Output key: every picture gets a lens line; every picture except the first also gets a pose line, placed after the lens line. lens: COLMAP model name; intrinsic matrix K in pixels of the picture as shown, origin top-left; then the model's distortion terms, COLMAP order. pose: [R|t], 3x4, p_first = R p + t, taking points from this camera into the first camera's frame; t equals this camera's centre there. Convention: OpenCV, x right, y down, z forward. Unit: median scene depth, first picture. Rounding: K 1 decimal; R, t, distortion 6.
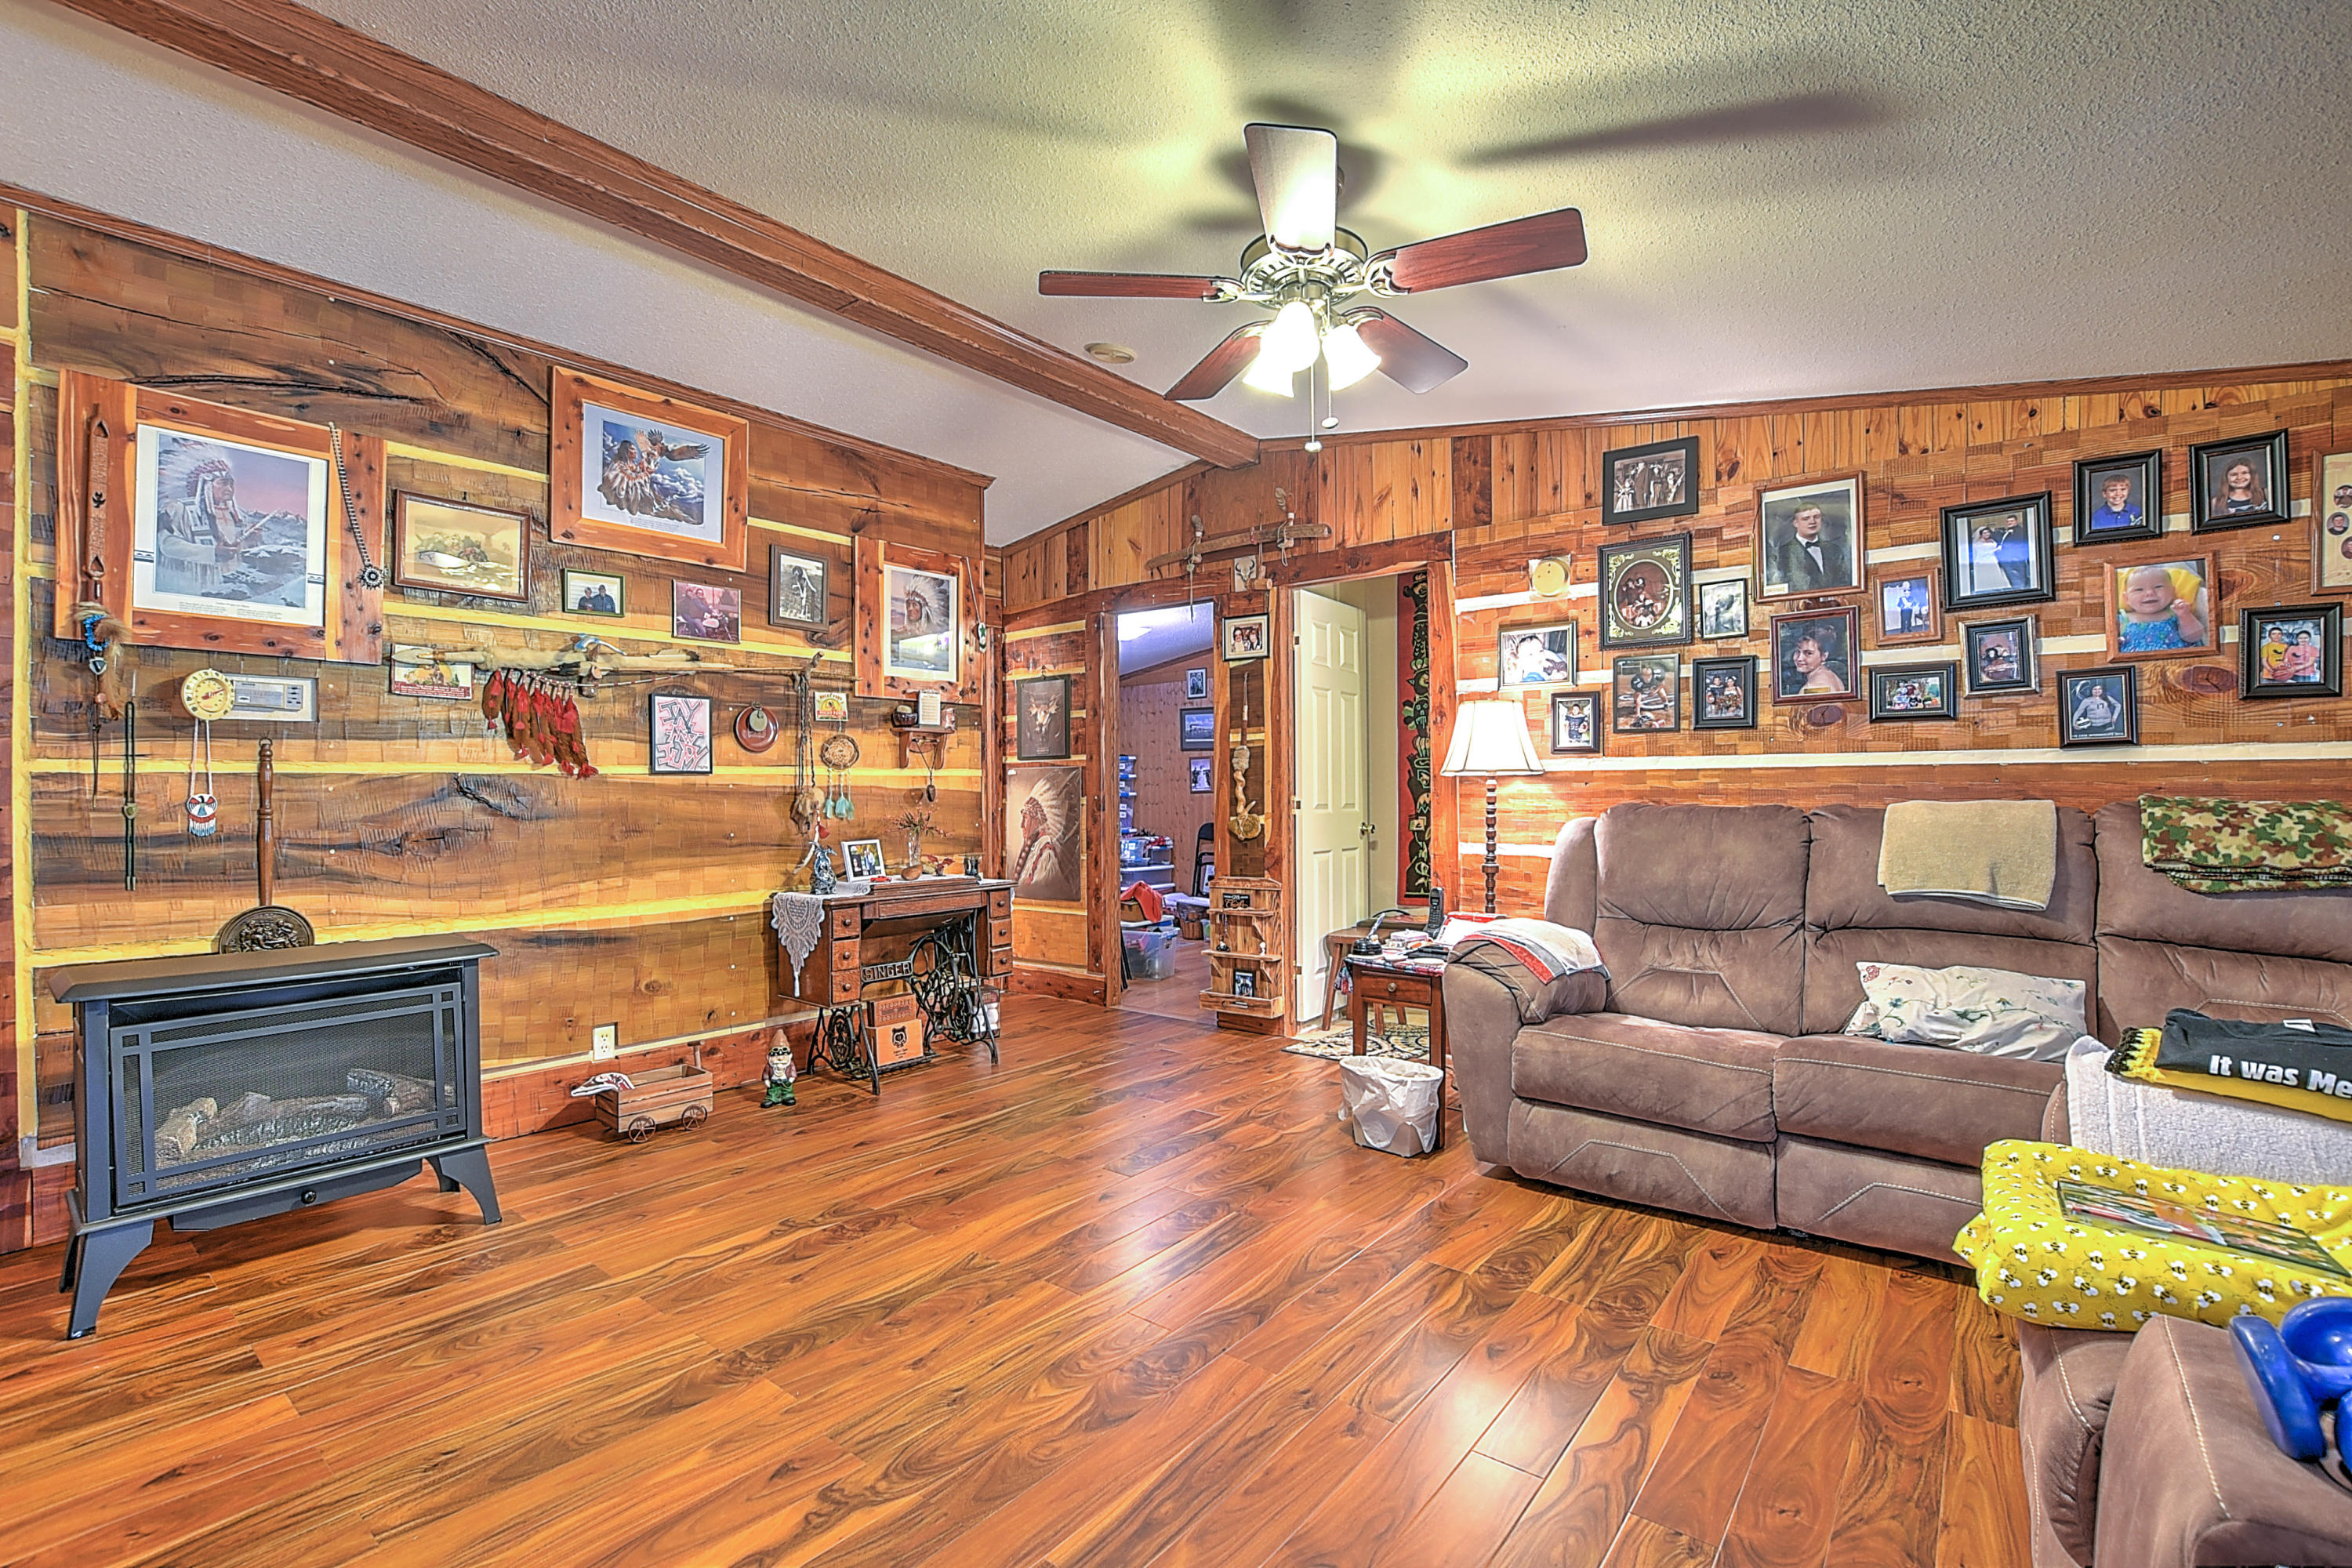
lens RADIAL K [[1037.7, 0, 1169.0], [0, 1037.7, 789.4], [0, 0, 1]] dist [-0.035652, 0.006238]
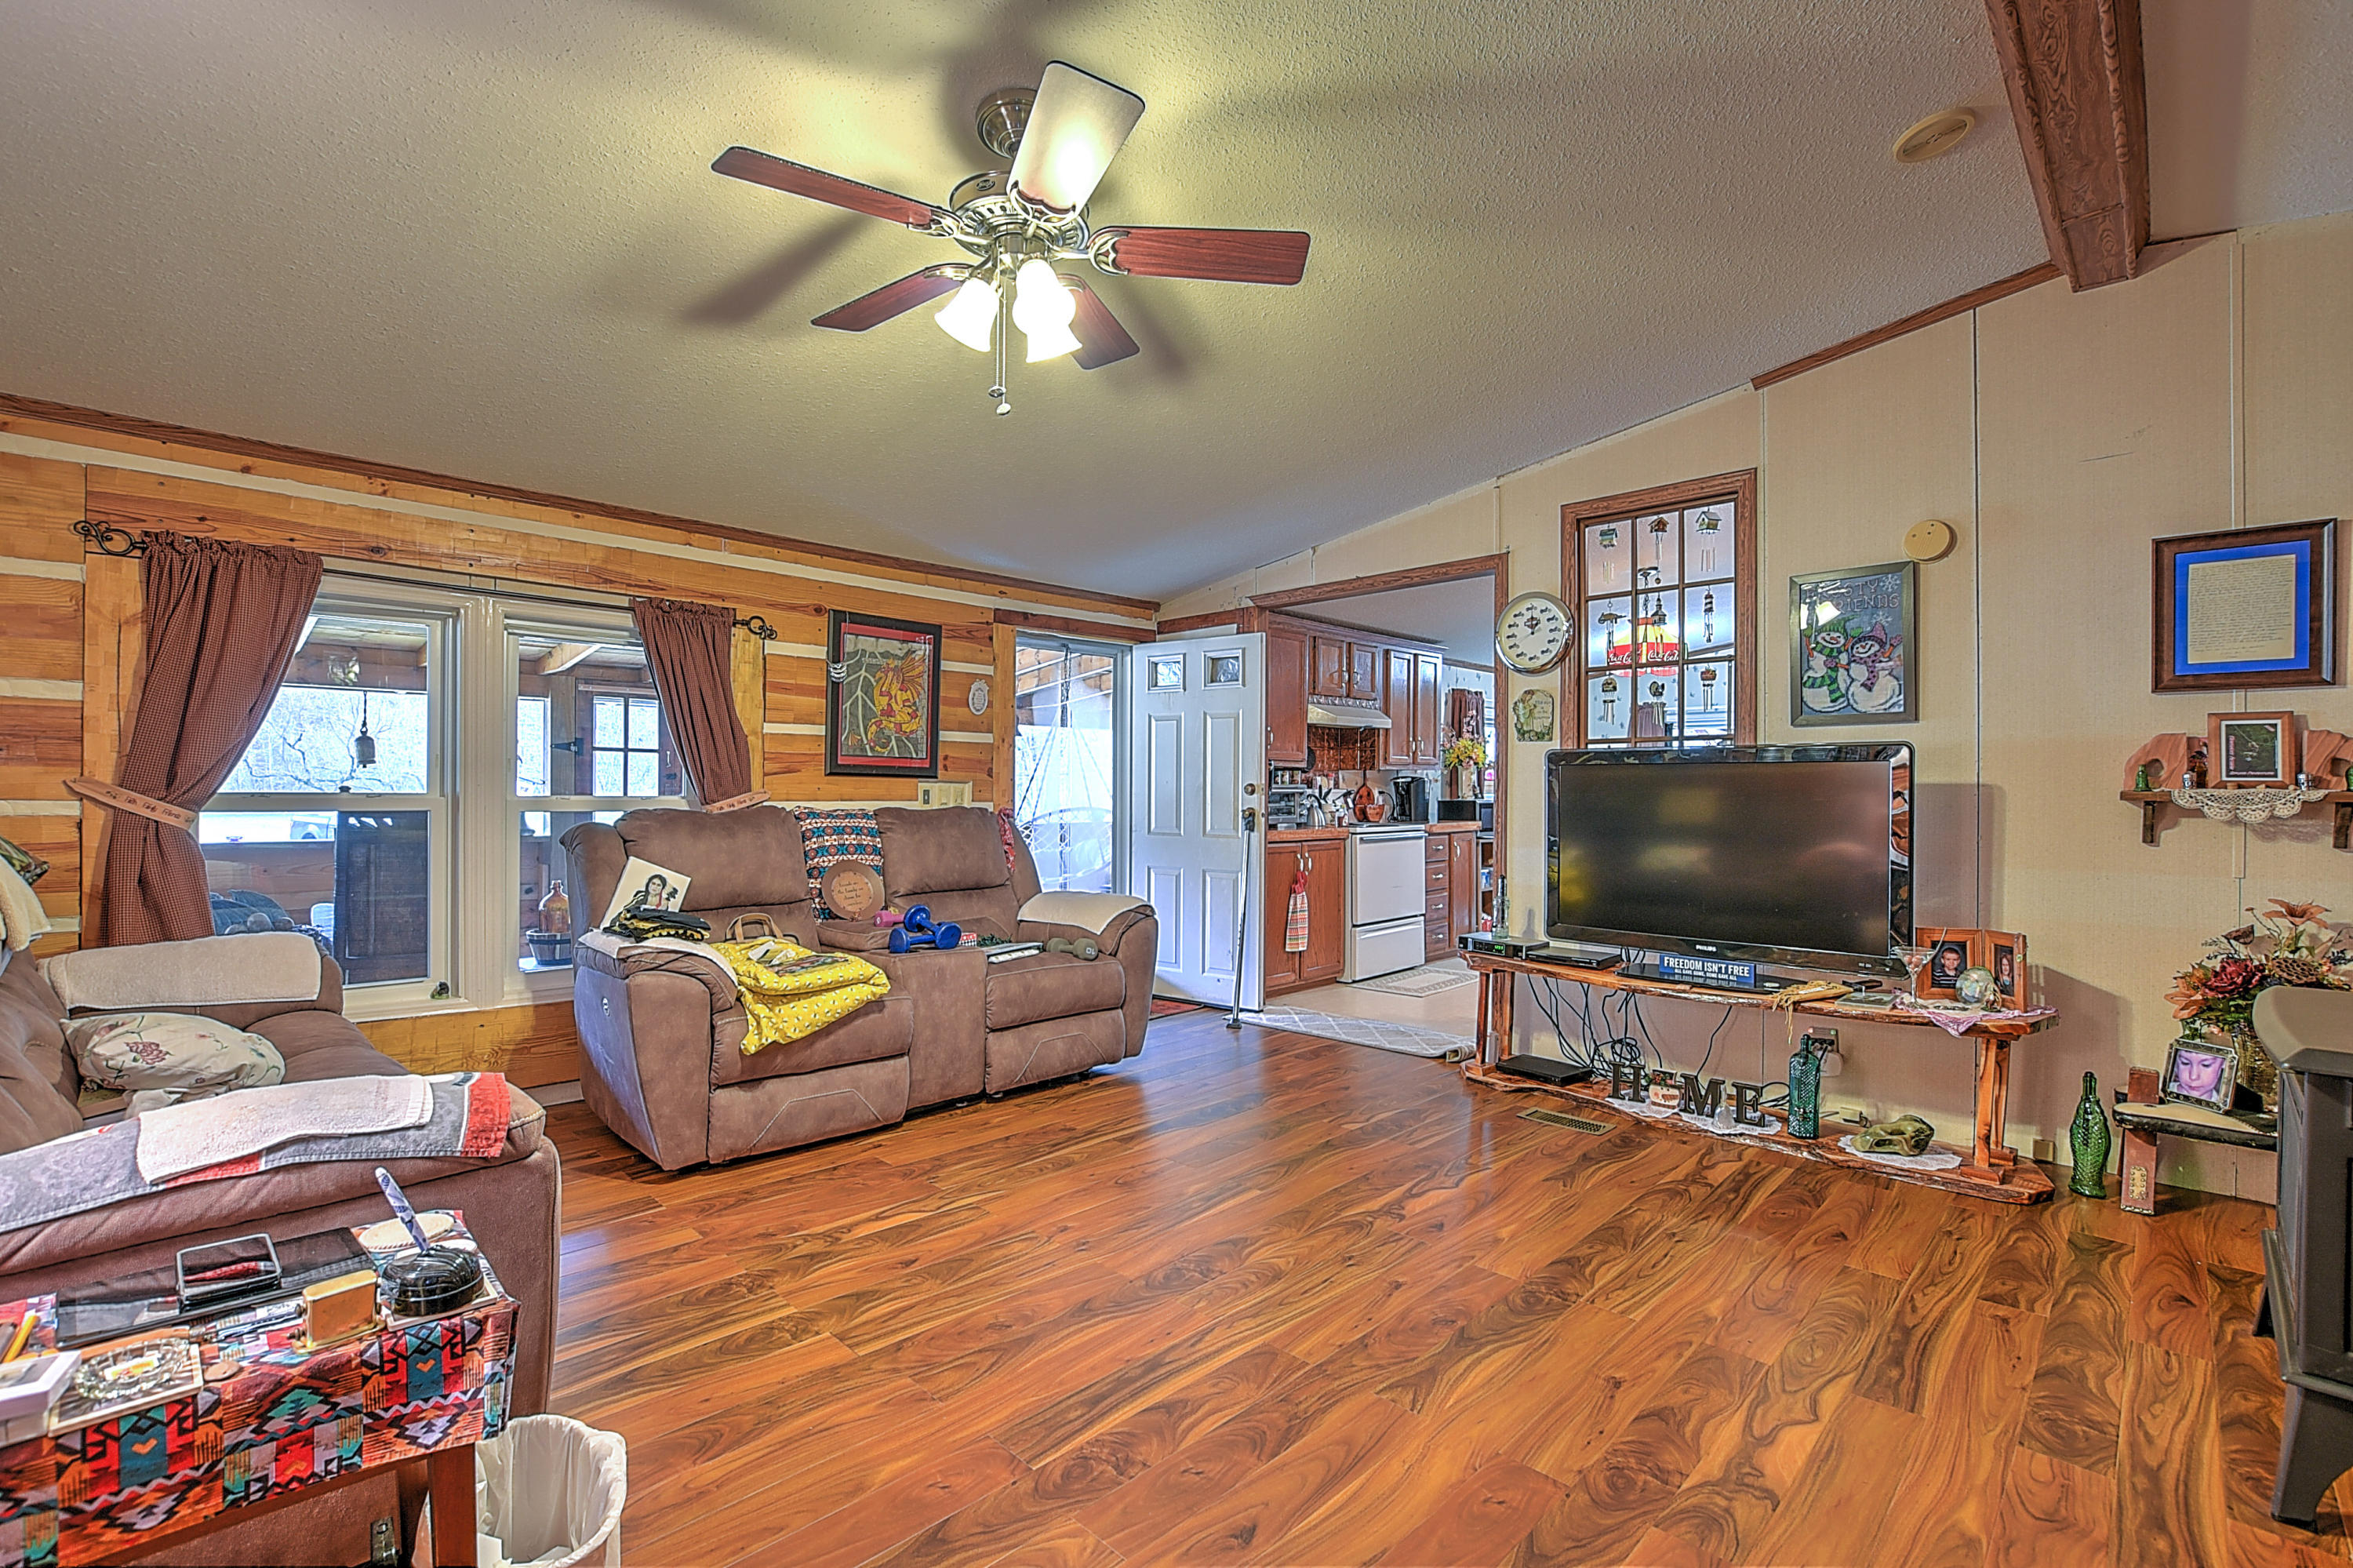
lens RADIAL K [[1038.2, 0, 1168.6], [0, 1038.2, 786.1], [0, 0, 1]] dist [-0.035652, 0.006238]
pose [[-0.994420, 0.001156, 0.105485, -0.066804], [-0.000285, 0.999907, -0.013646, 0.007104], [-0.105491, -0.013600, -0.994327, 1.312747]]
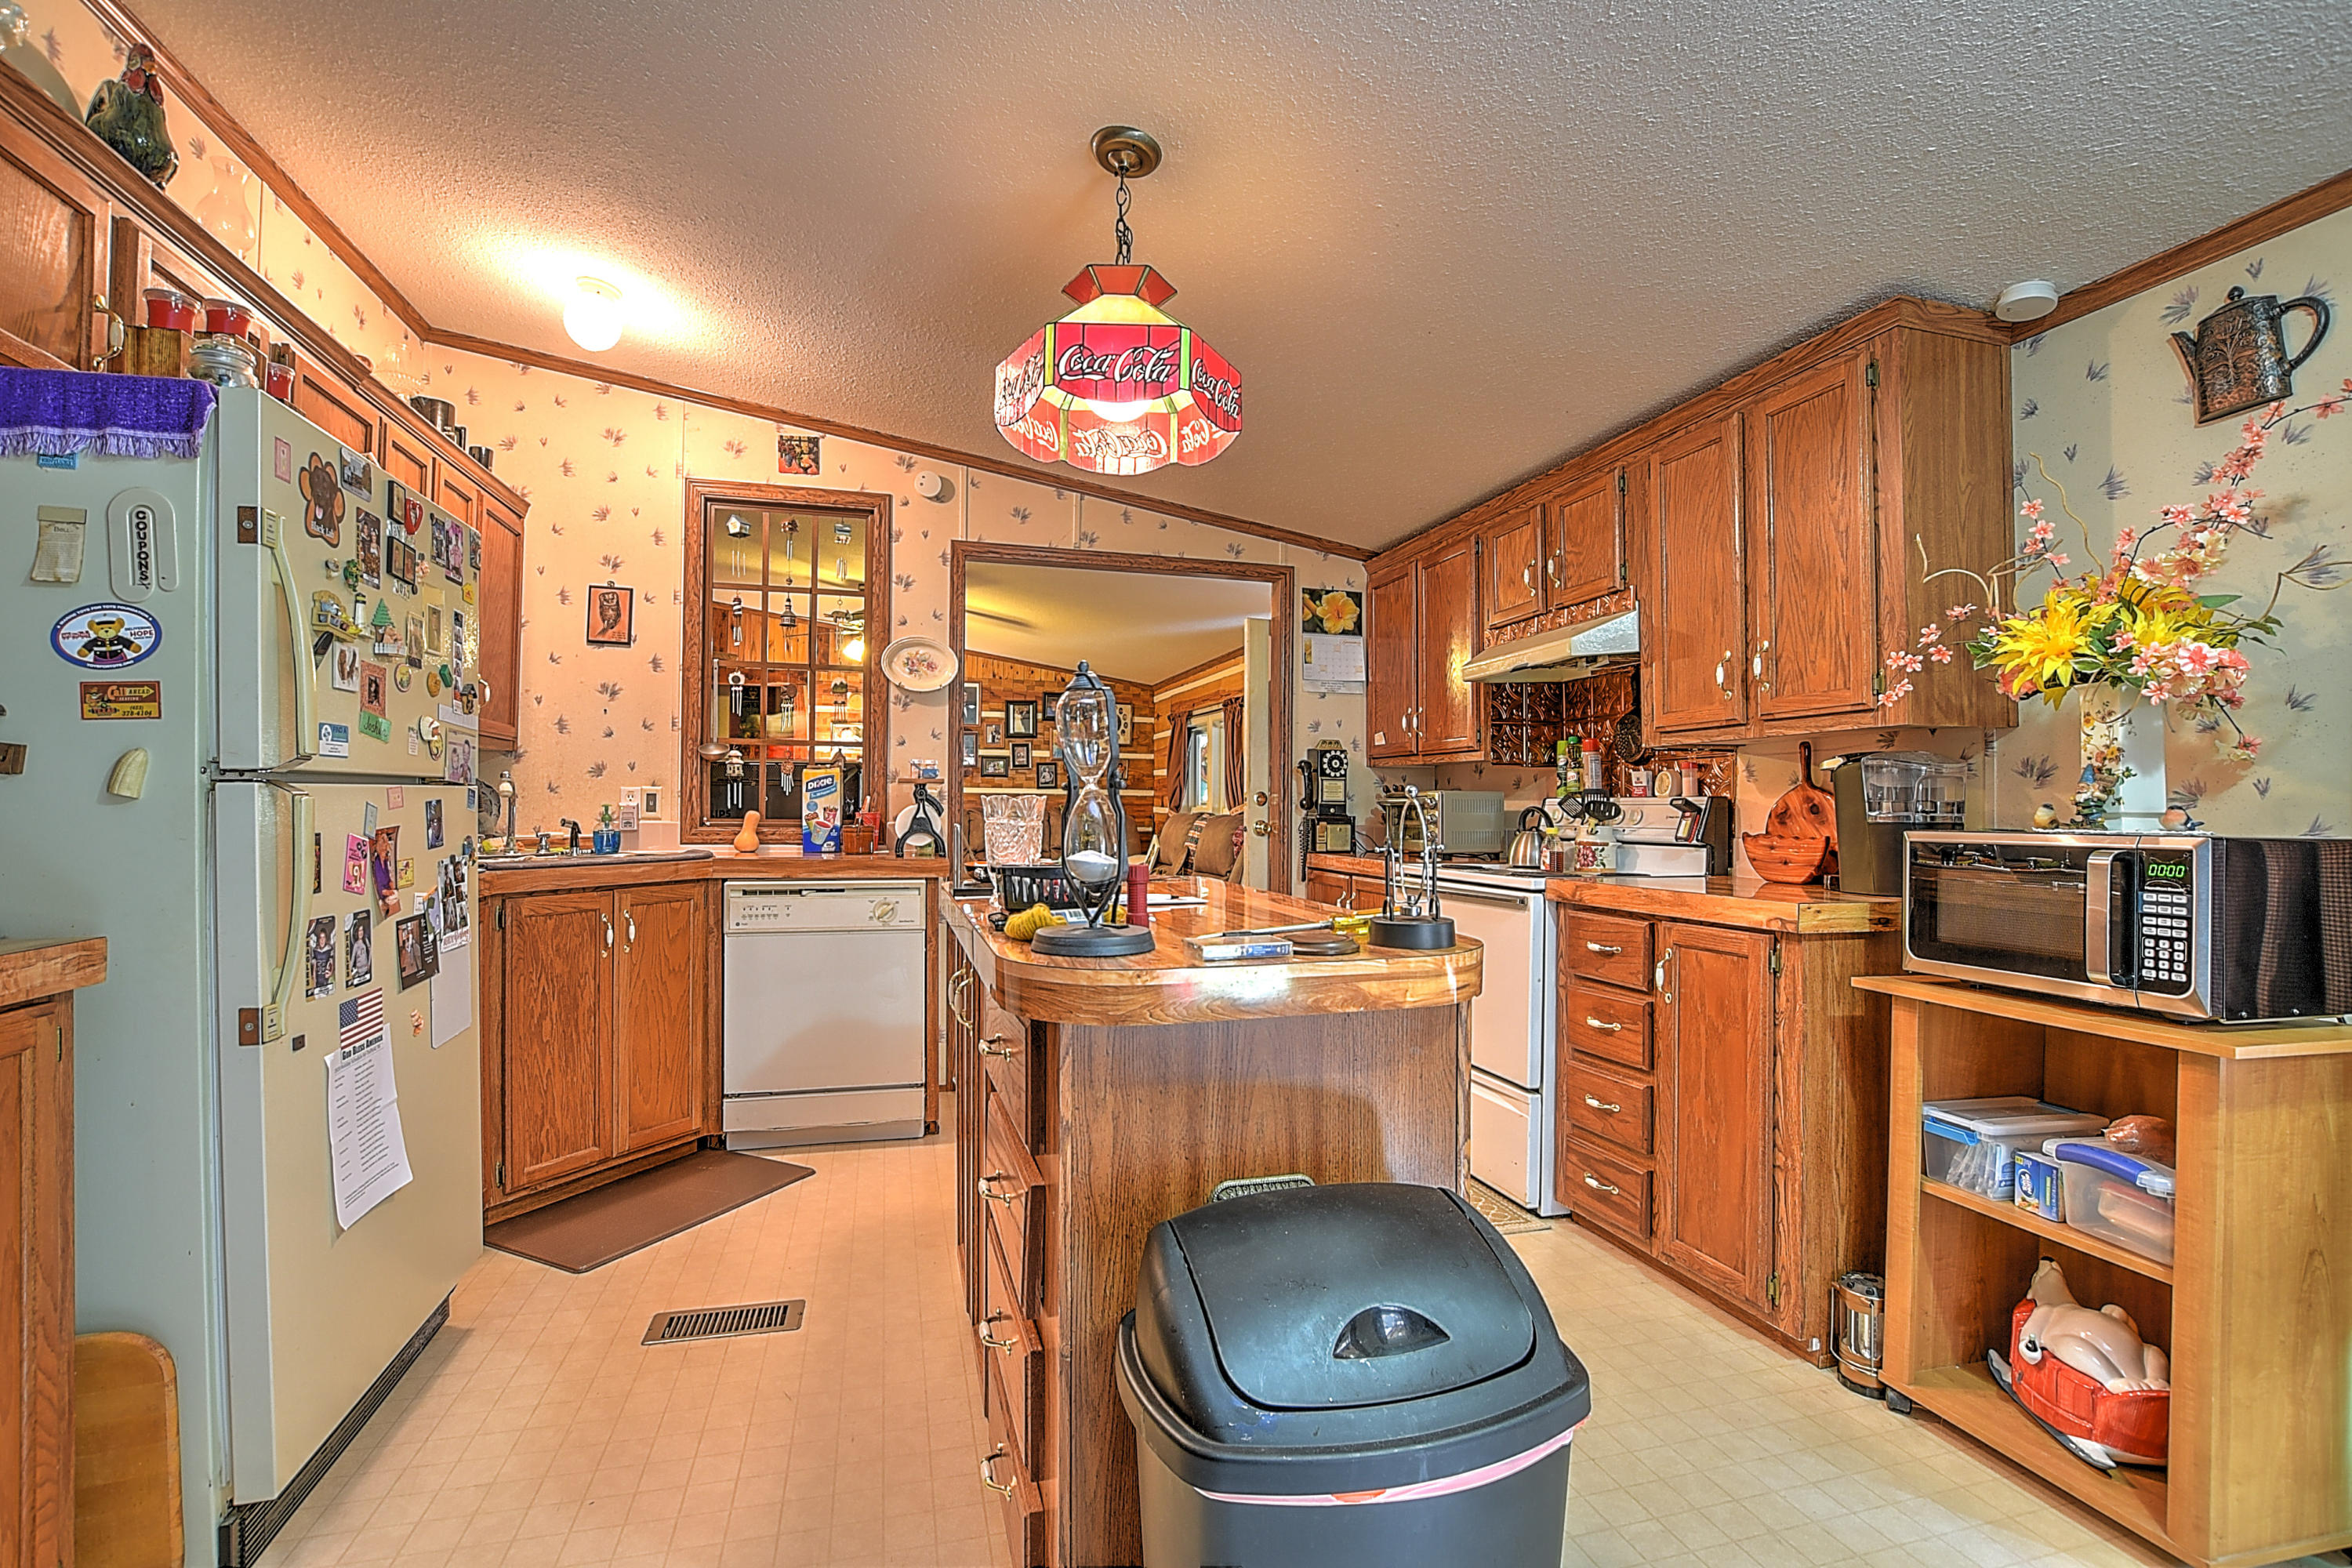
lens RADIAL K [[1037.7, 0, 1180.9], [0, 1037.7, 804.1], [0, 0, 1]] dist [-0.035652, 0.006238]
pose [[0.565602, 0.014685, 0.824548, -1.224300], [-0.011940, 0.999882, -0.009618, 0.025039], [-0.824592, -0.004406, 0.565710, -0.938079]]
